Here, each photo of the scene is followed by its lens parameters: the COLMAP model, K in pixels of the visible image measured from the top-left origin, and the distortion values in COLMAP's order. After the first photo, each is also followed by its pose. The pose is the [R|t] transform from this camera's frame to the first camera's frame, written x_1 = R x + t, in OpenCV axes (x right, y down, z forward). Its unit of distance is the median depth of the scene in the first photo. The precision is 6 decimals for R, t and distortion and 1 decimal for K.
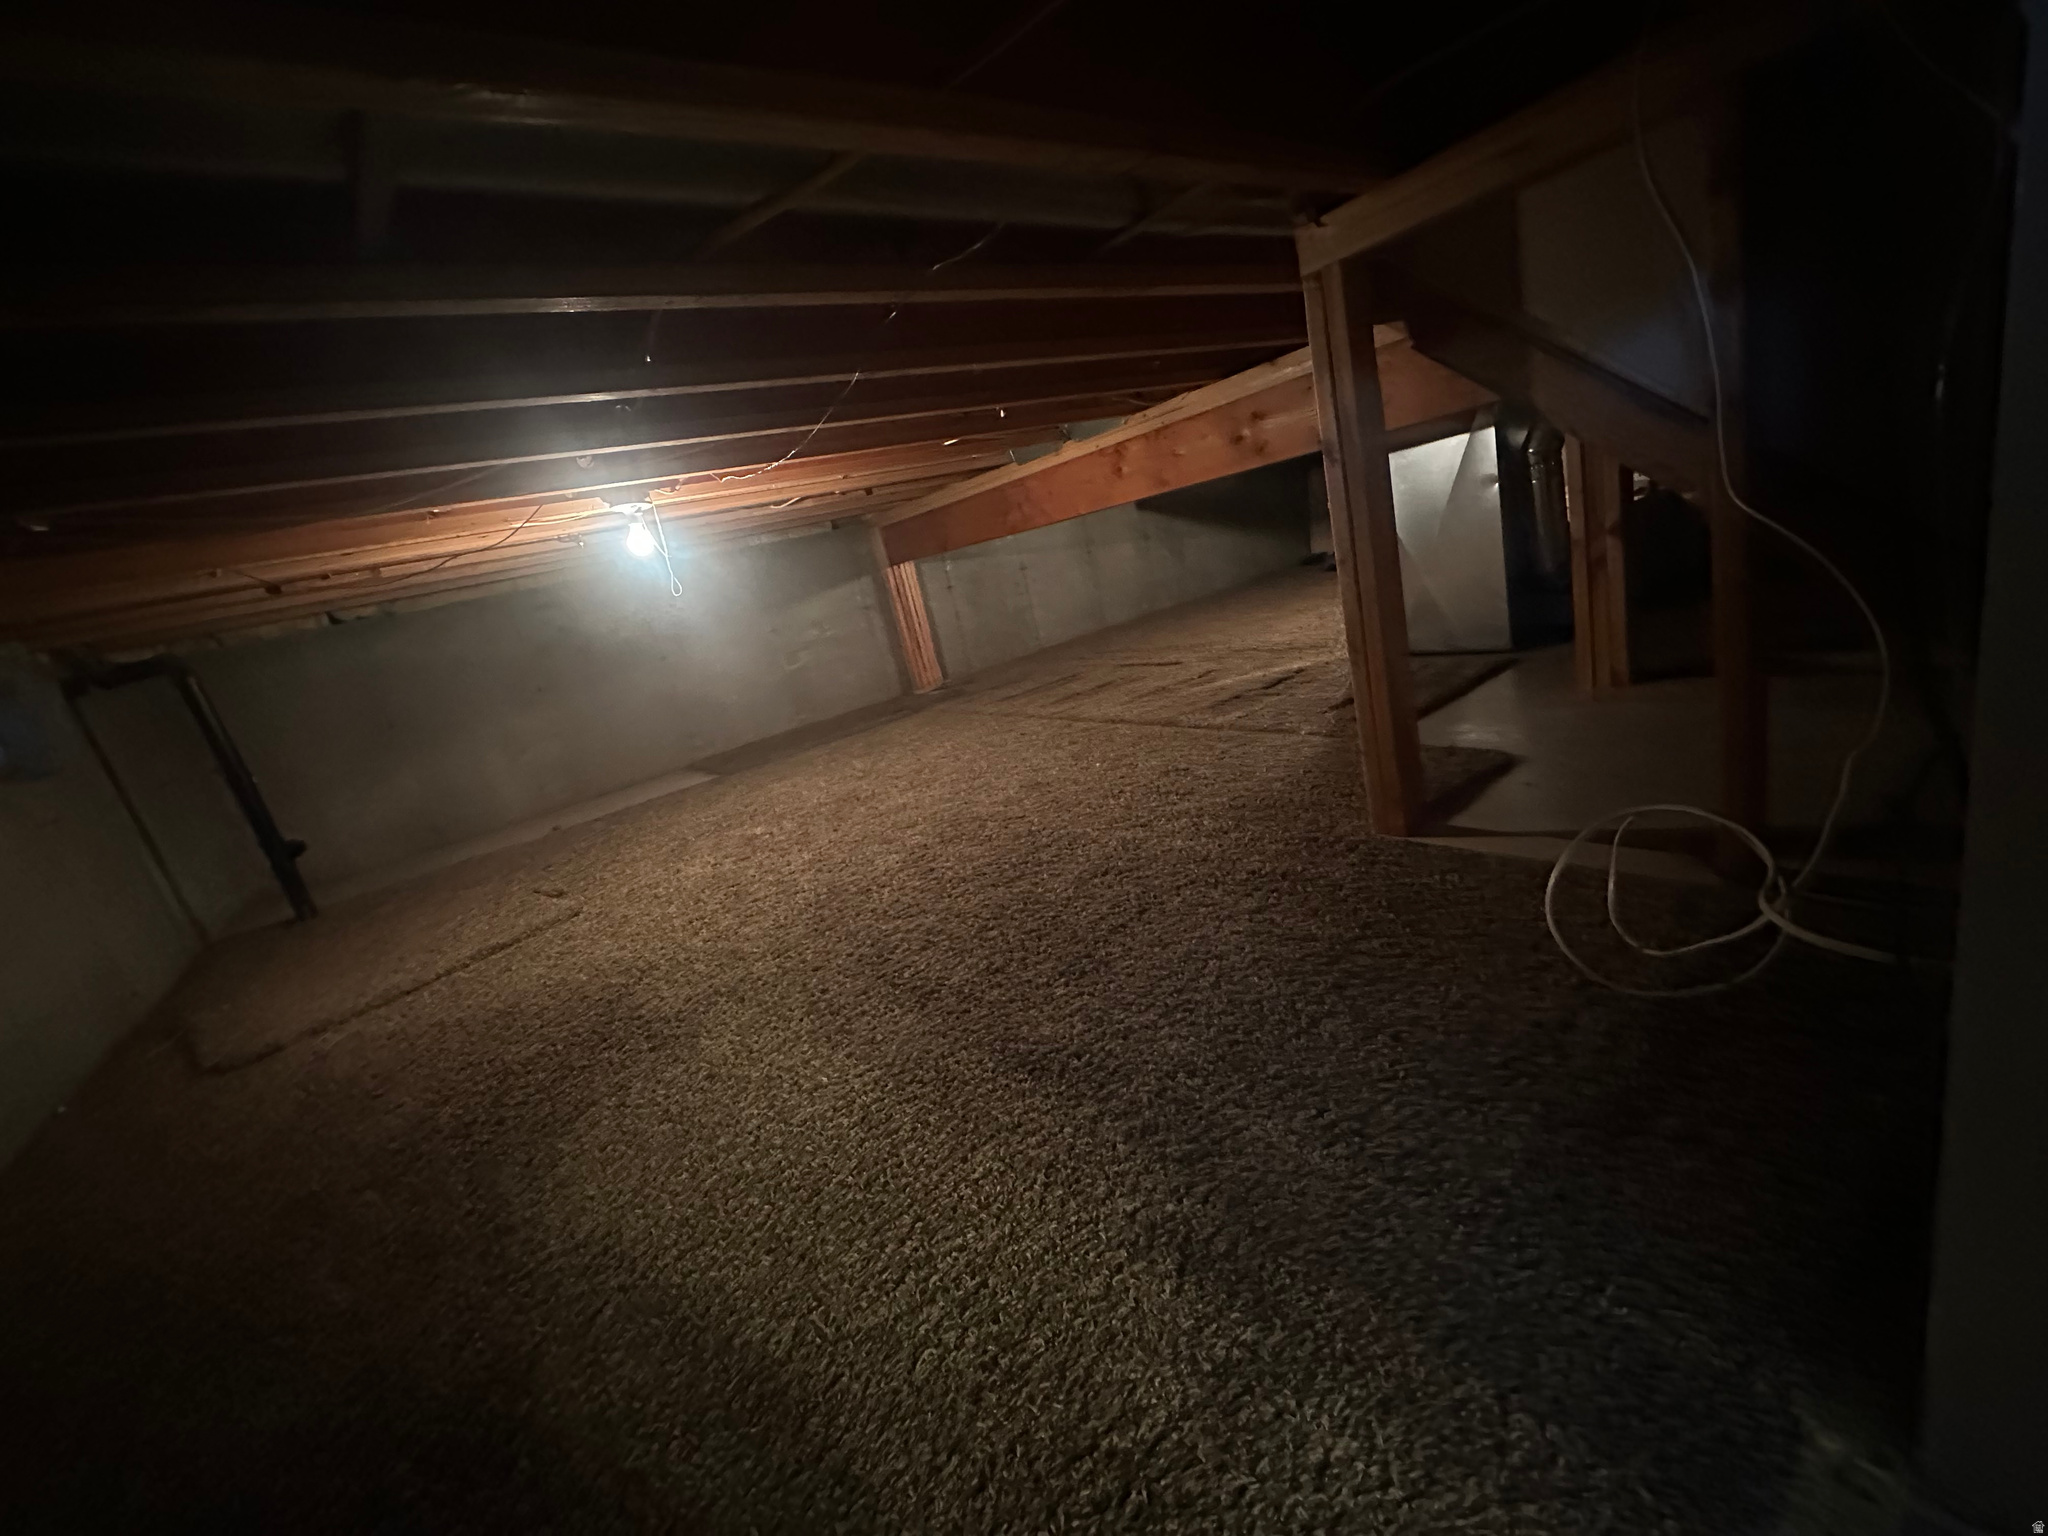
lens RADIAL K [[814.9, 0, 1017.1], [0, 814.9, 768.3], [0, 0, 1]] dist [-0.005281, 0.001648]
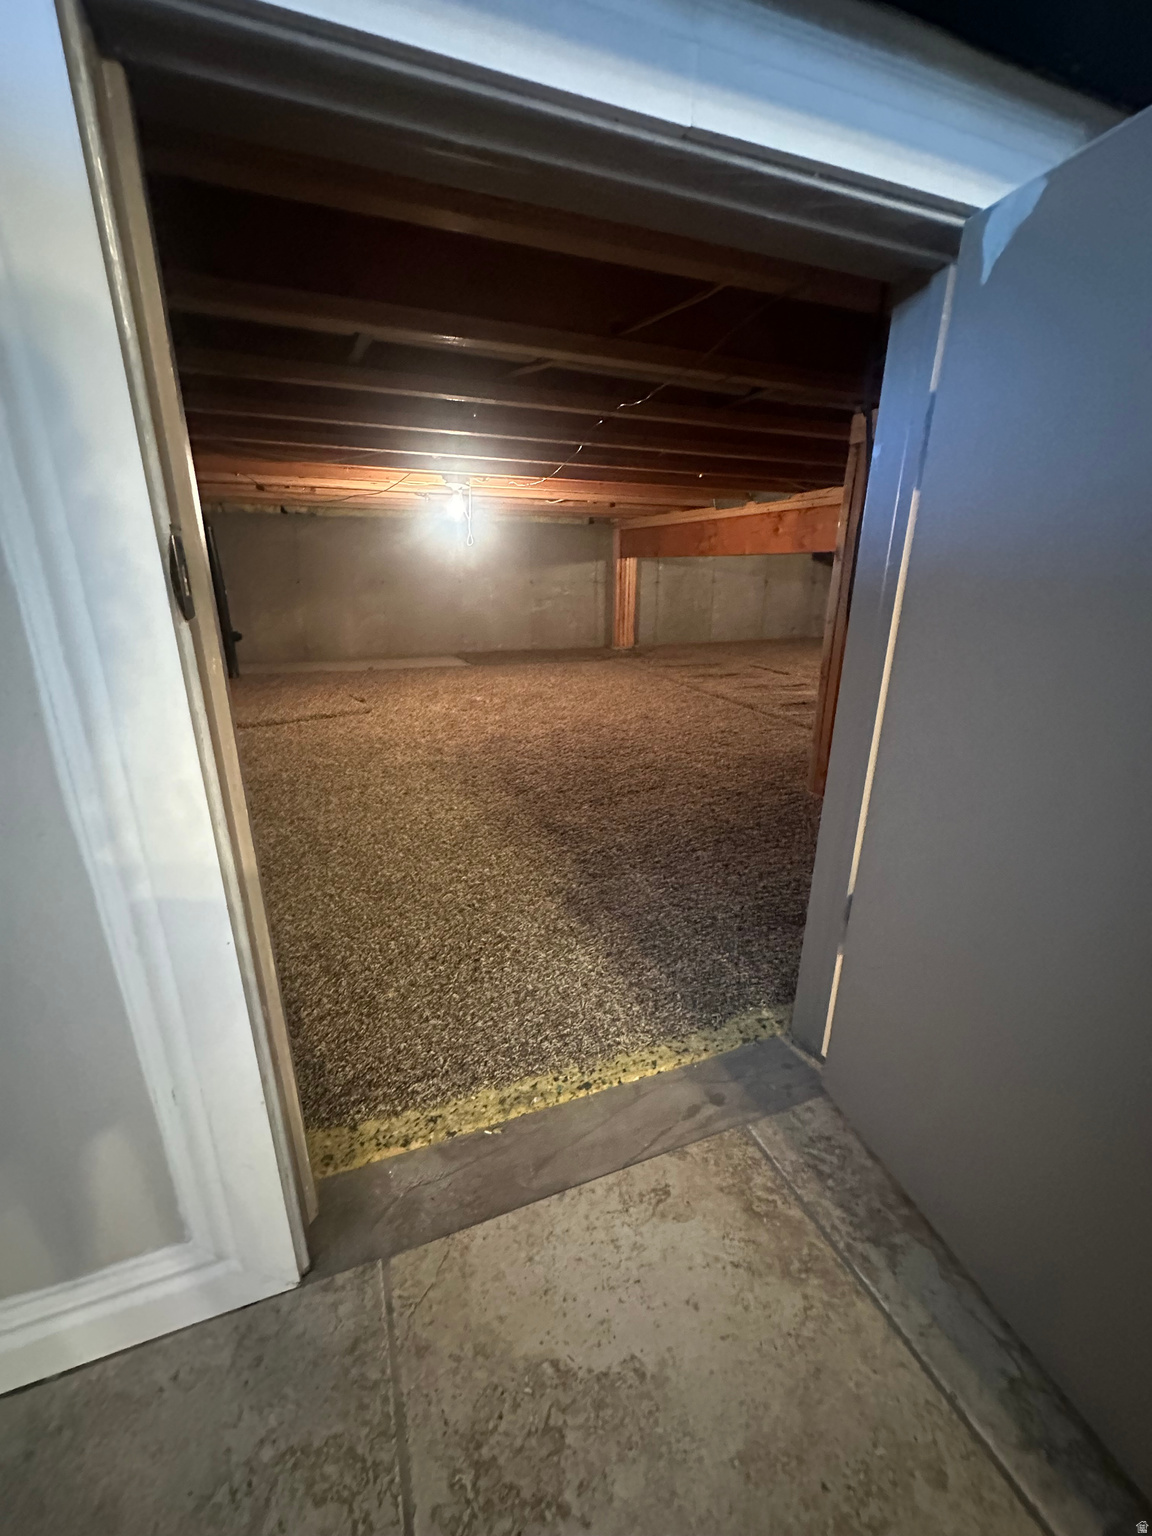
lens RADIAL K [[611.2, 0, 579.2], [0, 611.2, 768.4], [0, 0, 1]] dist [-0.005281, 0.001648]
pose [[0.941134, 0.294779, -0.165443, 0.106135], [-0.279541, 0.953881, 0.109397, 0.017396], [0.190061, -0.056709, 0.980133, -0.159529]]
